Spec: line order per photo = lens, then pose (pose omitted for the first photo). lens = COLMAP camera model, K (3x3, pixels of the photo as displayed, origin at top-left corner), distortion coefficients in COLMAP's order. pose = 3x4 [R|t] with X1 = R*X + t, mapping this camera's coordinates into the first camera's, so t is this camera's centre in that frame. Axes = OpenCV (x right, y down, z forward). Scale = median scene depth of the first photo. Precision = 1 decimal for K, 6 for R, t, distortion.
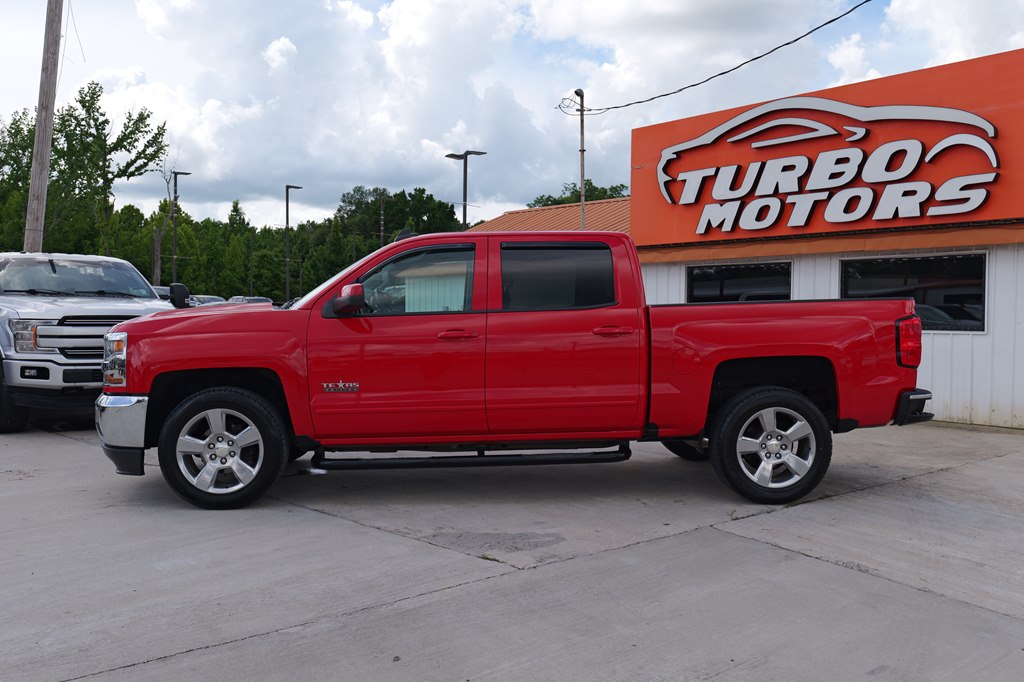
lens RADIAL K [[903.6, 0, 514.6], [0, 903.6, 342.0], [0, 0, 1]] dist [0.014696, -0.027022]
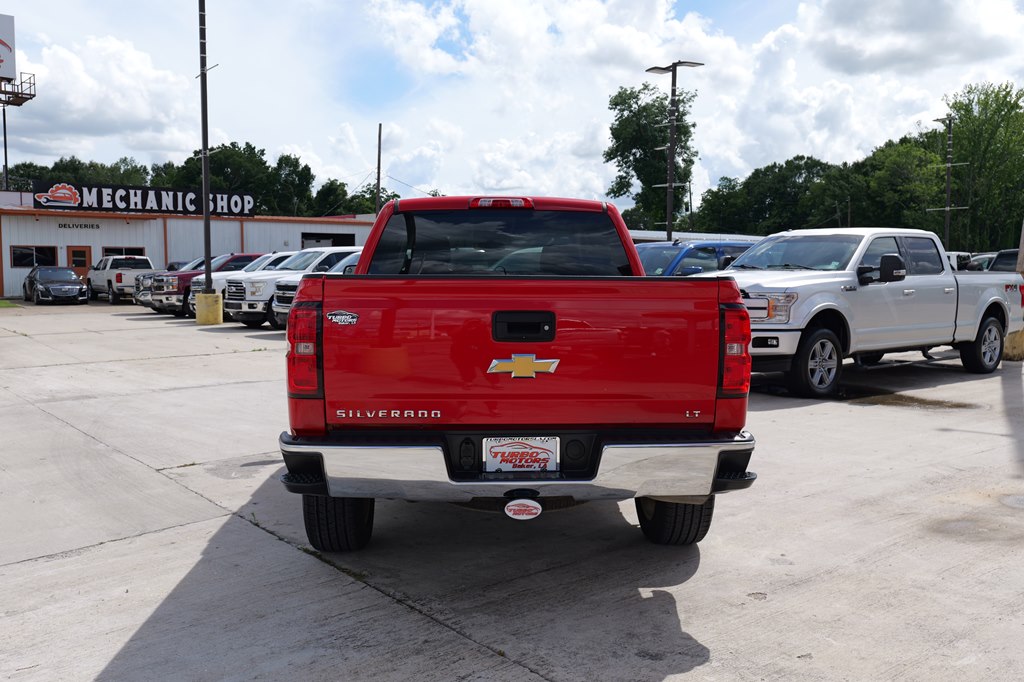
lens RADIAL K [[903.6, 0, 506.8], [0, 903.6, 344.1], [0, 0, 1]] dist [0.014696, -0.027022]
pose [[-0.029741, 0.077192, -0.996573, 0.564891], [-0.032690, 0.996405, 0.078155, -0.031367], [0.999023, 0.034902, -0.027111, 0.637968]]
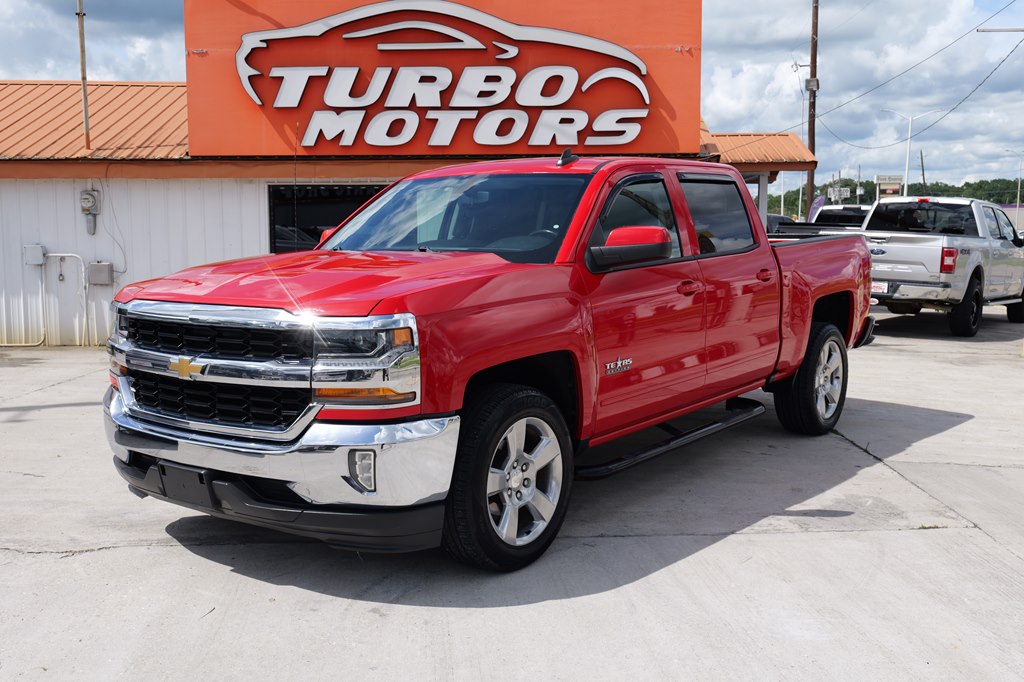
lens RADIAL K [[1041.7, 0, 509.2], [0, 1041.7, 340.5], [0, 0, 1]] dist [0.006174, 0.000000]
pose [[0.659318, -0.086680, 0.746851, -0.462718], [0.029771, 0.995563, 0.089263, -0.026092], [-0.751275, -0.036618, 0.658973, 0.265817]]
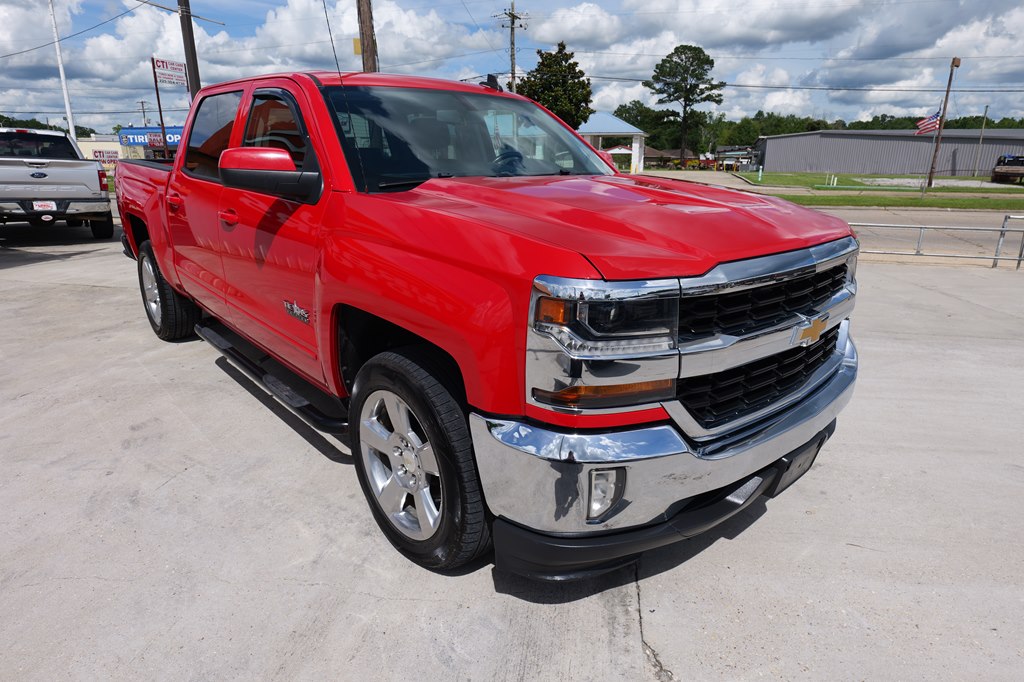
lens RADIAL K [[596.2, 0, 514.3], [0, 596.2, 345.3], [0, 0, 1]] dist [-0.022773, 0.009917]
pose [[-0.613205, -0.245627, 0.750765, -0.336965], [0.015734, 0.946440, 0.322496, -0.038463], [-0.789767, 0.209569, -0.576497, 0.765625]]
